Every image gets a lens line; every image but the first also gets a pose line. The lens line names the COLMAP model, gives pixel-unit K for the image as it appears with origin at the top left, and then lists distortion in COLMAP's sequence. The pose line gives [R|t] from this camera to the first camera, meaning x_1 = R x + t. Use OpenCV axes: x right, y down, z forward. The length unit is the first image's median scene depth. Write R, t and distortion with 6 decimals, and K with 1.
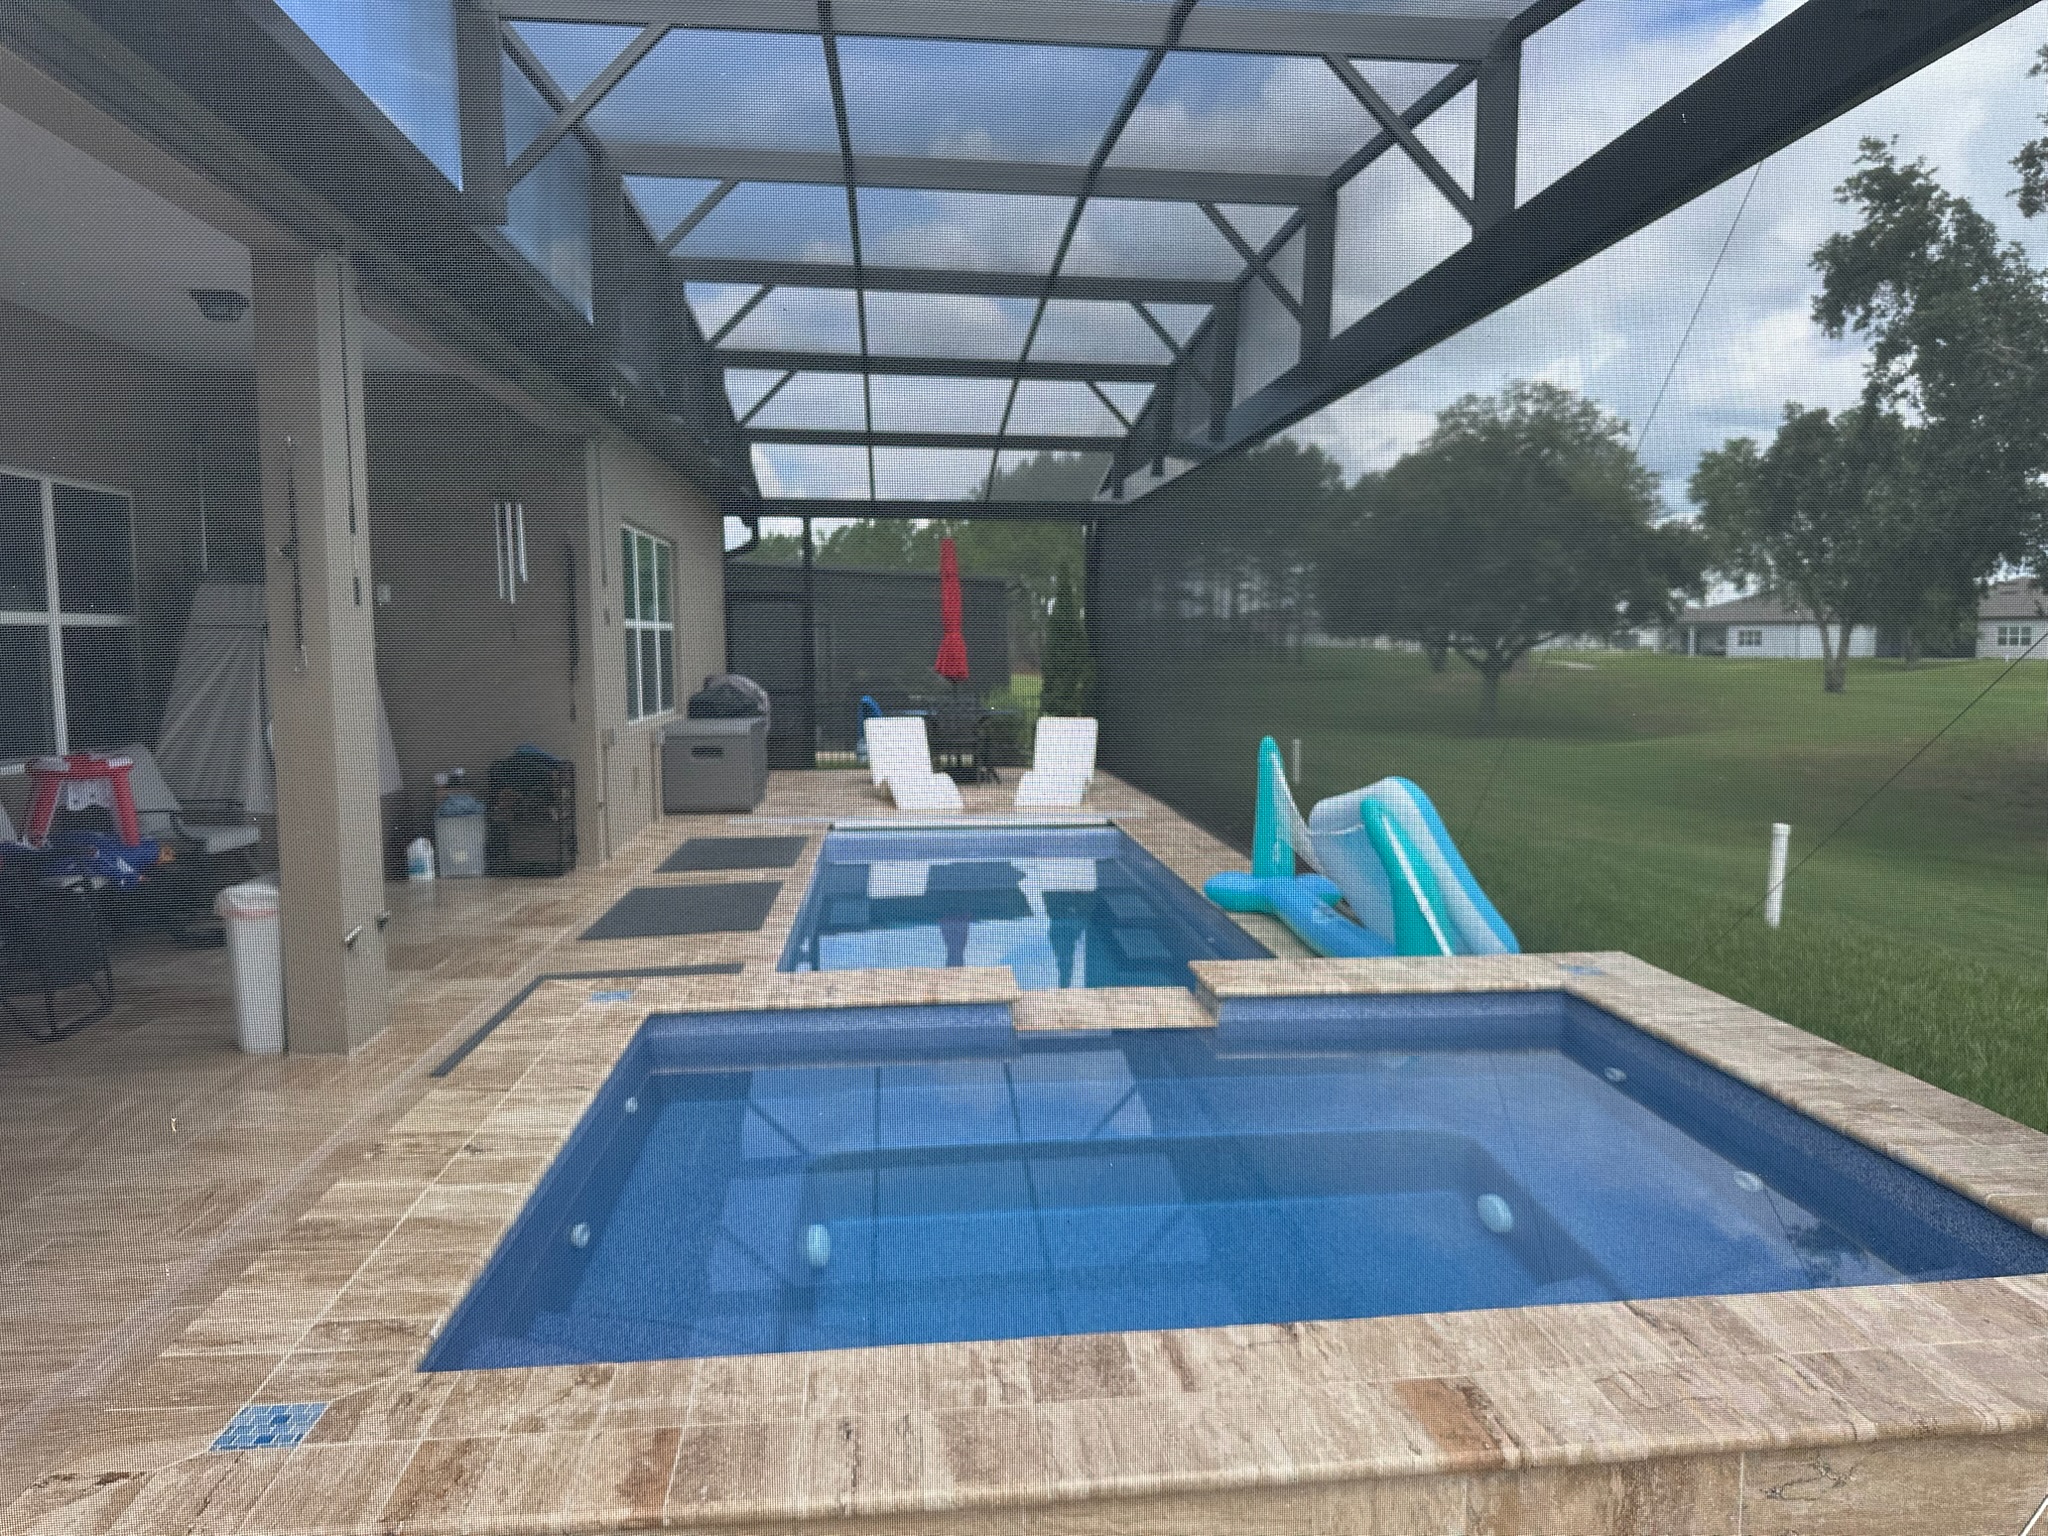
lens RADIAL K [[1452.8, 0, 1025.7], [0, 1452.8, 776.5], [0, 0, 1]] dist [0.060133, -0.061981]
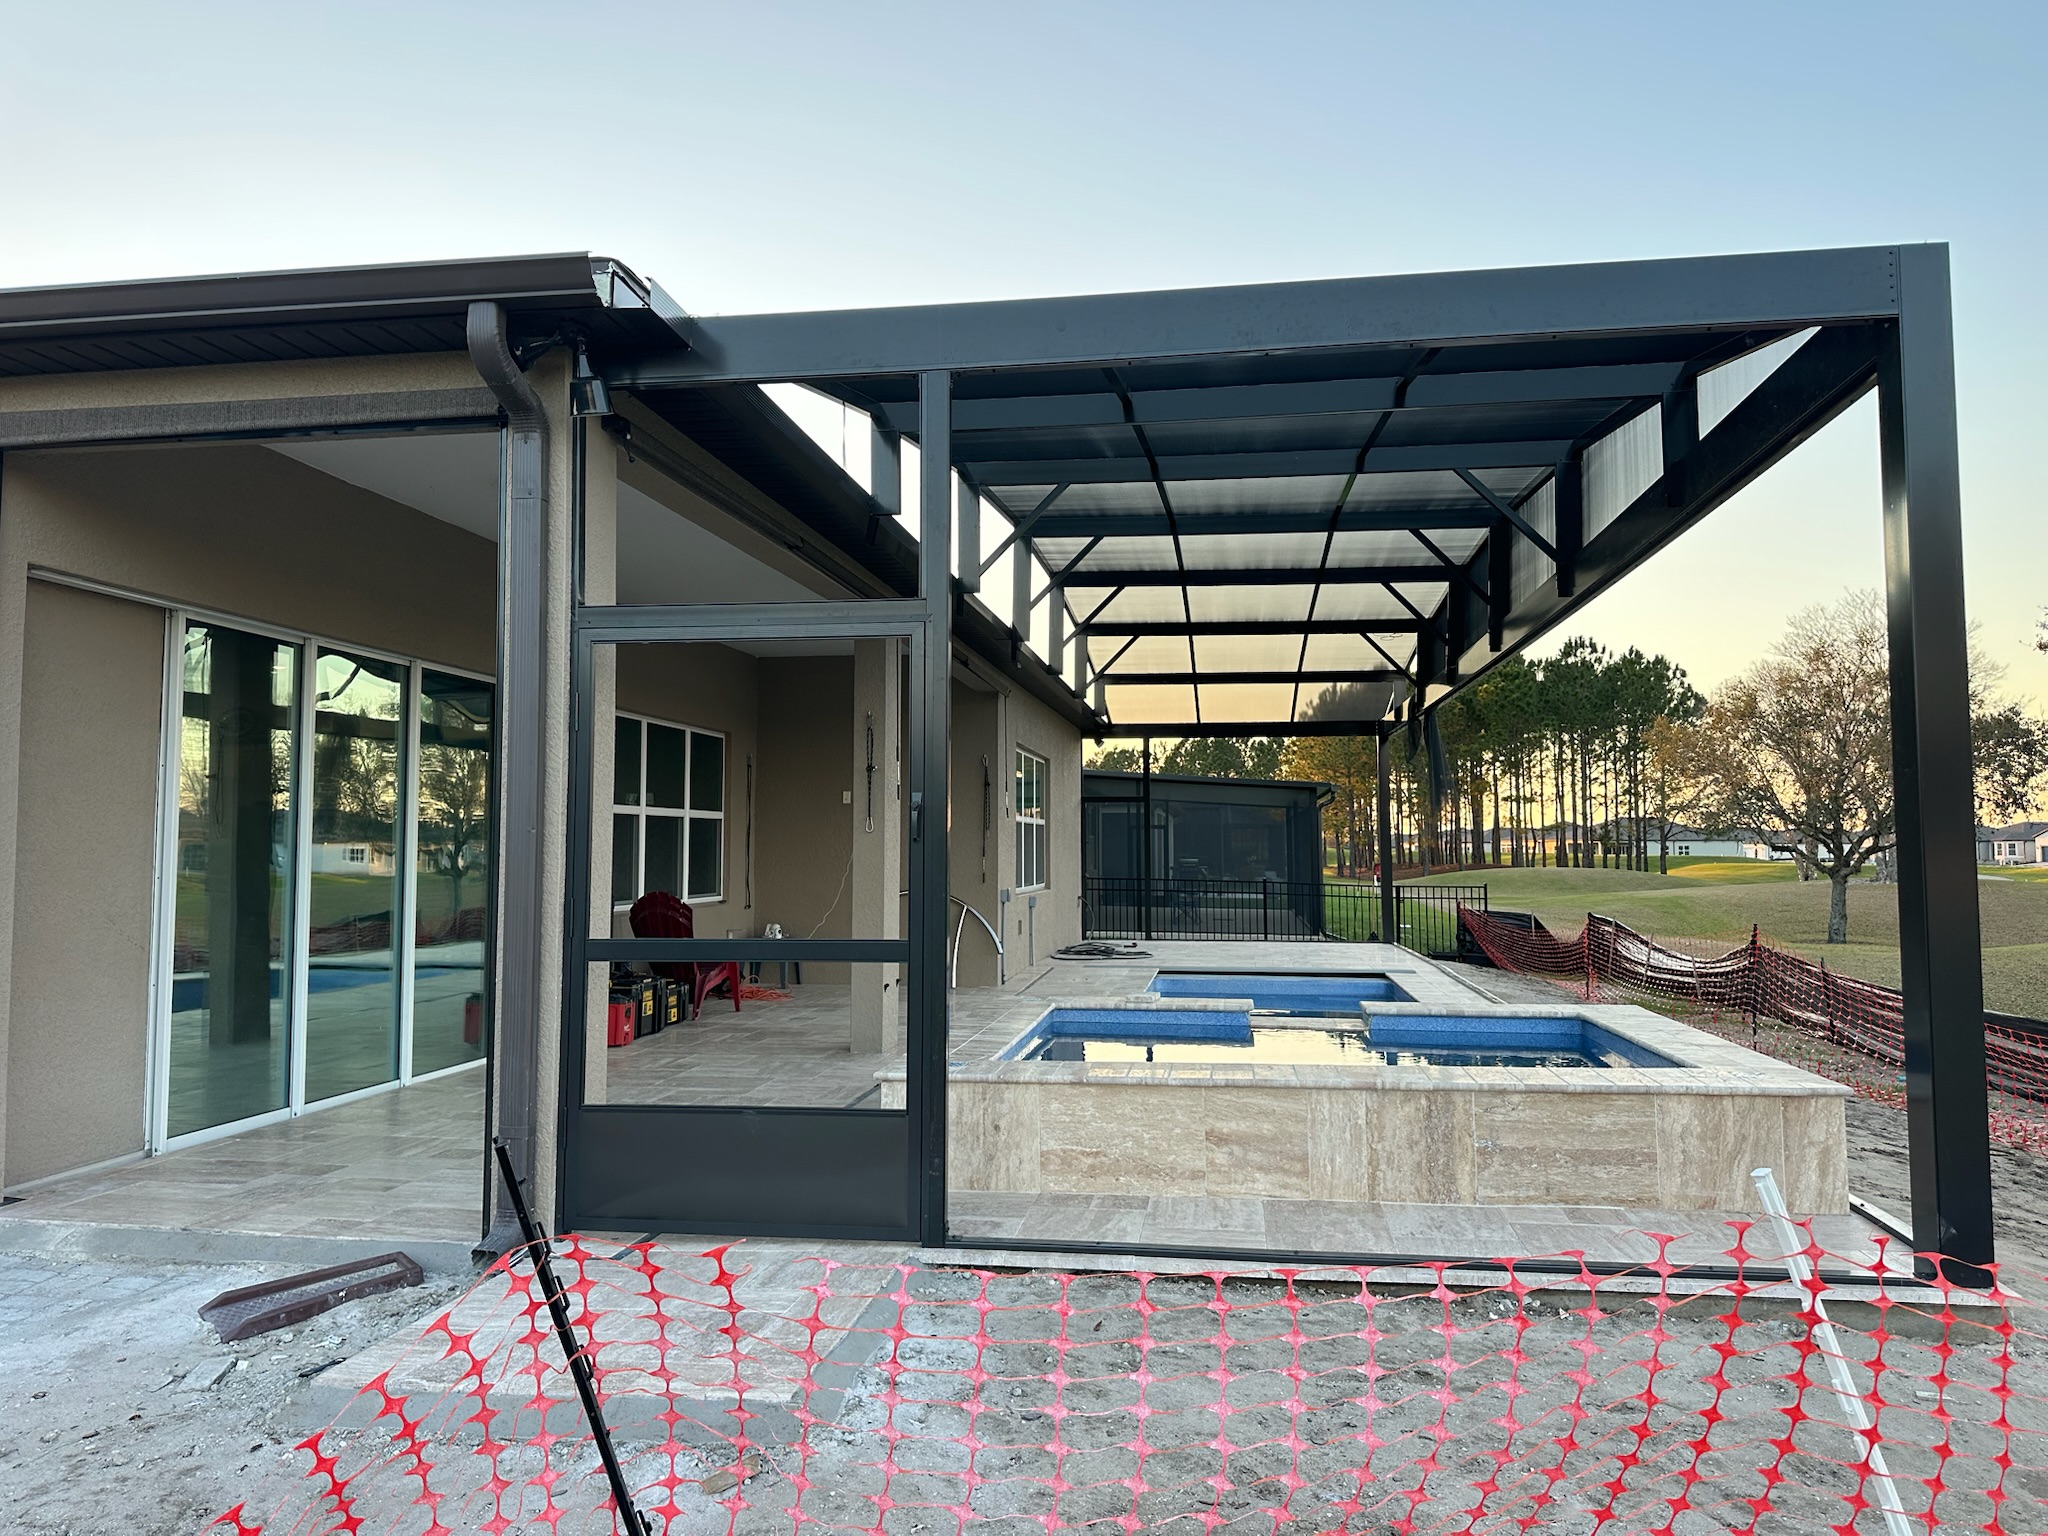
lens RADIAL K [[1452.8, 0, 1013.3], [0, 1452.8, 754.3], [0, 0, 1]] dist [0.060133, -0.061981]
pose [[0.970516, -0.014212, -0.240618, 0.051122], [-0.024251, 0.987437, -0.156139, 0.045266], [0.239814, 0.157371, 0.957979, -0.296787]]
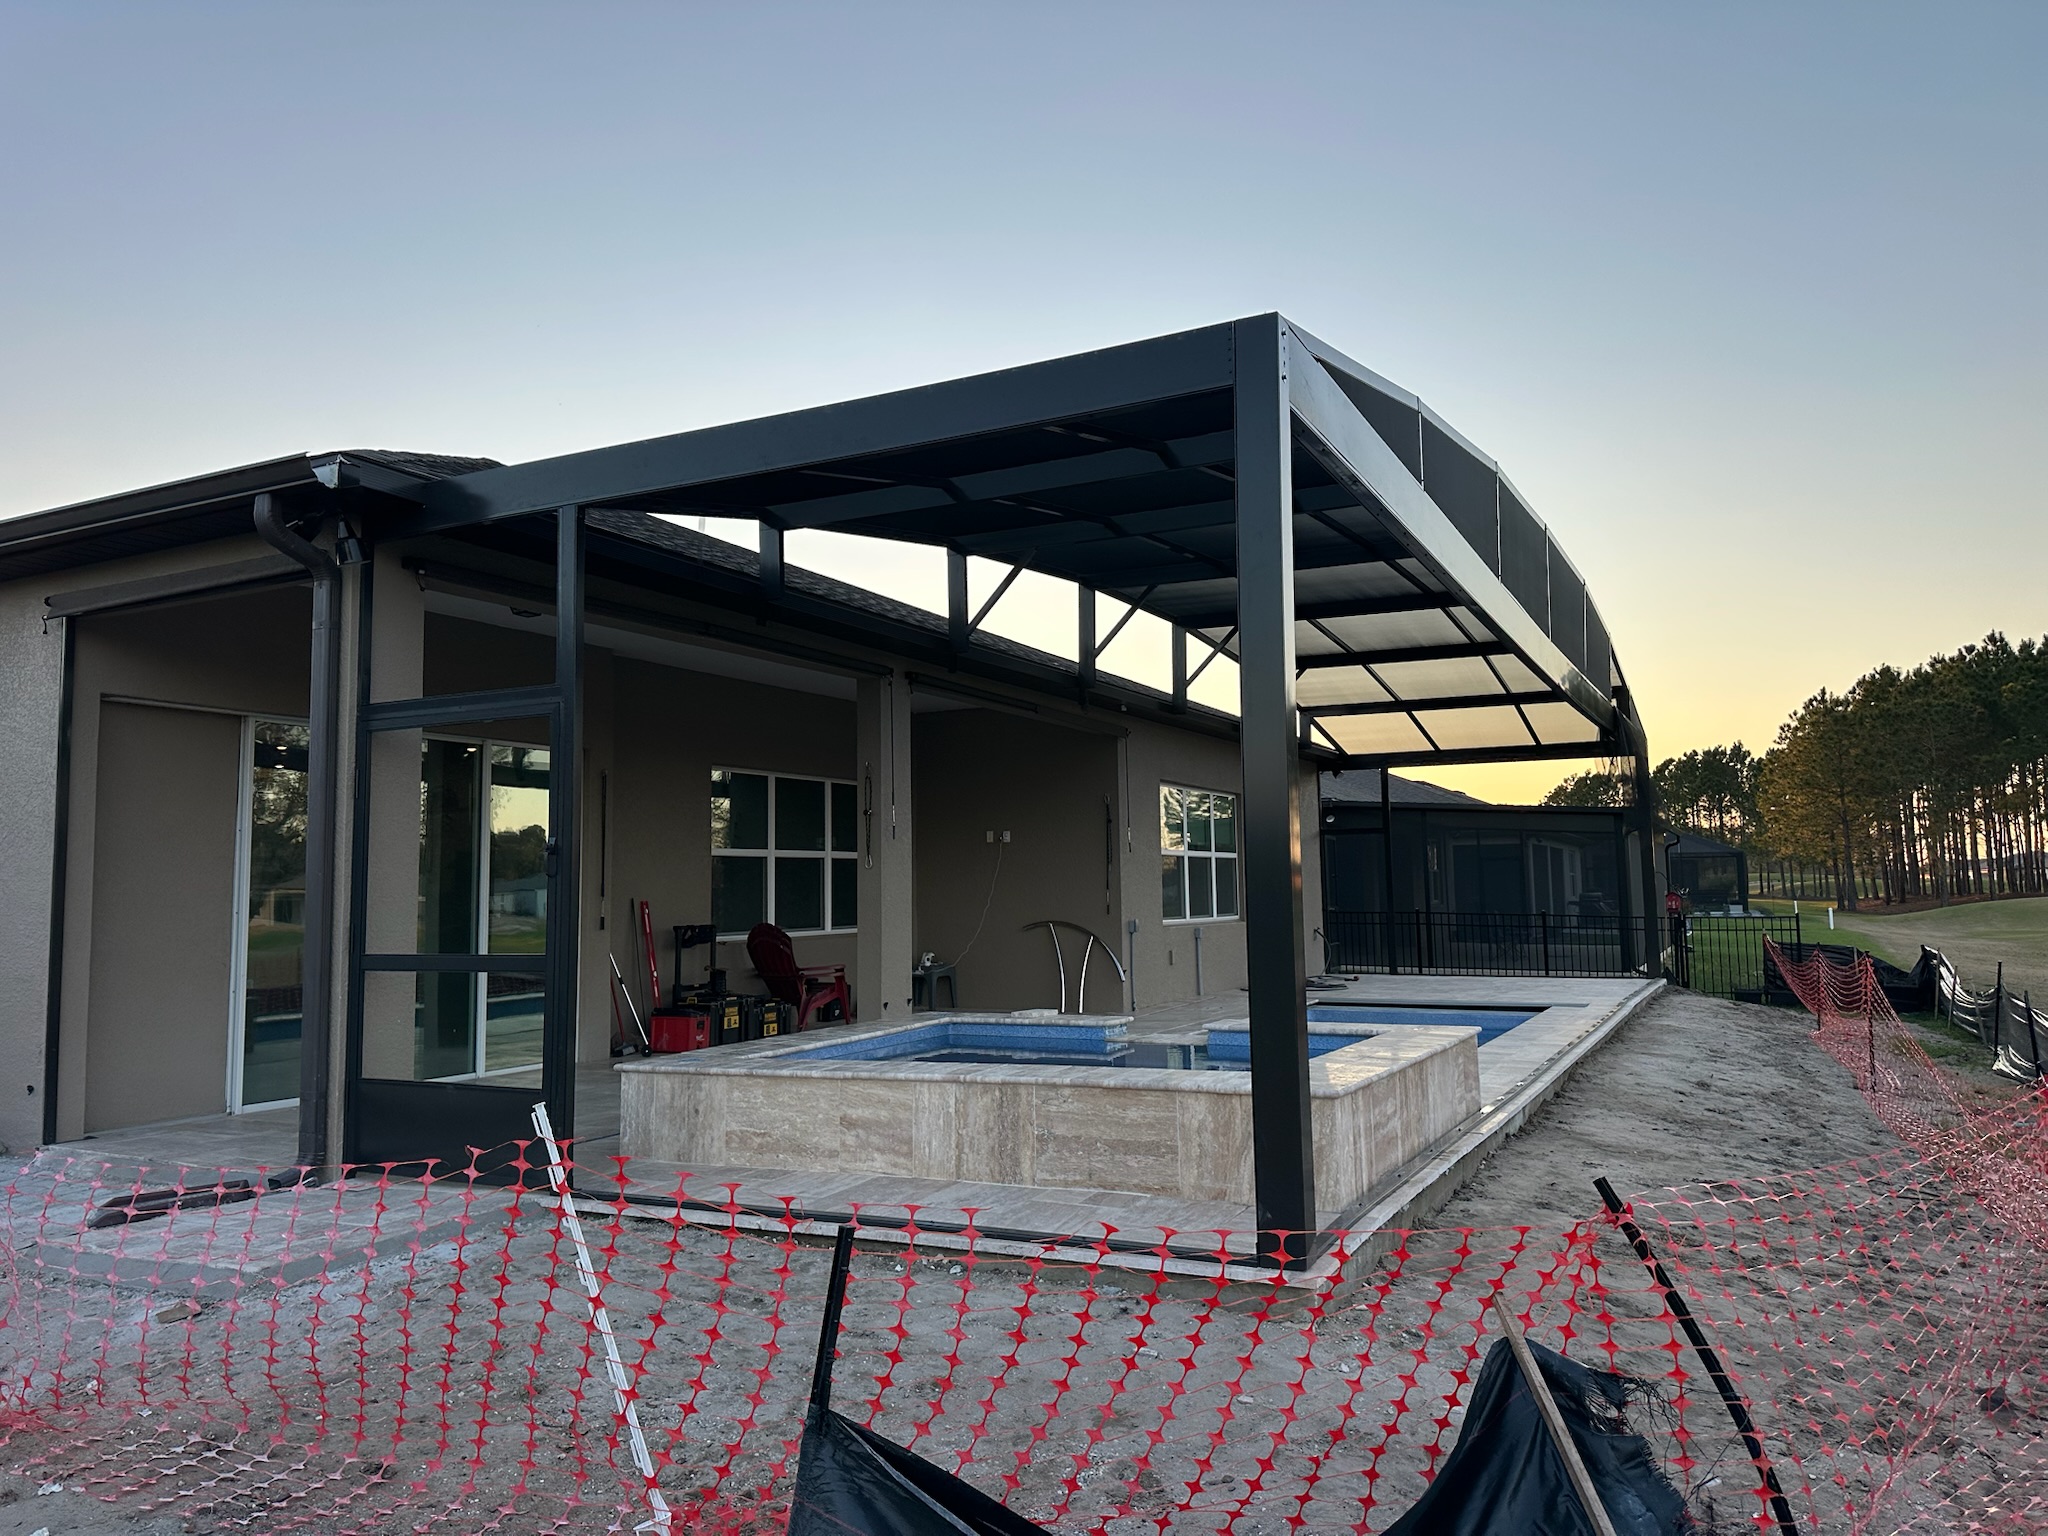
lens RADIAL K [[1452.8, 0, 1015.3], [0, 1452.8, 751.9], [0, 0, 1]] dist [0.060133, -0.061981]
pose [[0.842474, -0.063094, -0.535030, 0.334680], [-0.036669, 0.984099, -0.173793, 0.047531], [0.537488, 0.166035, 0.826764, -0.260612]]
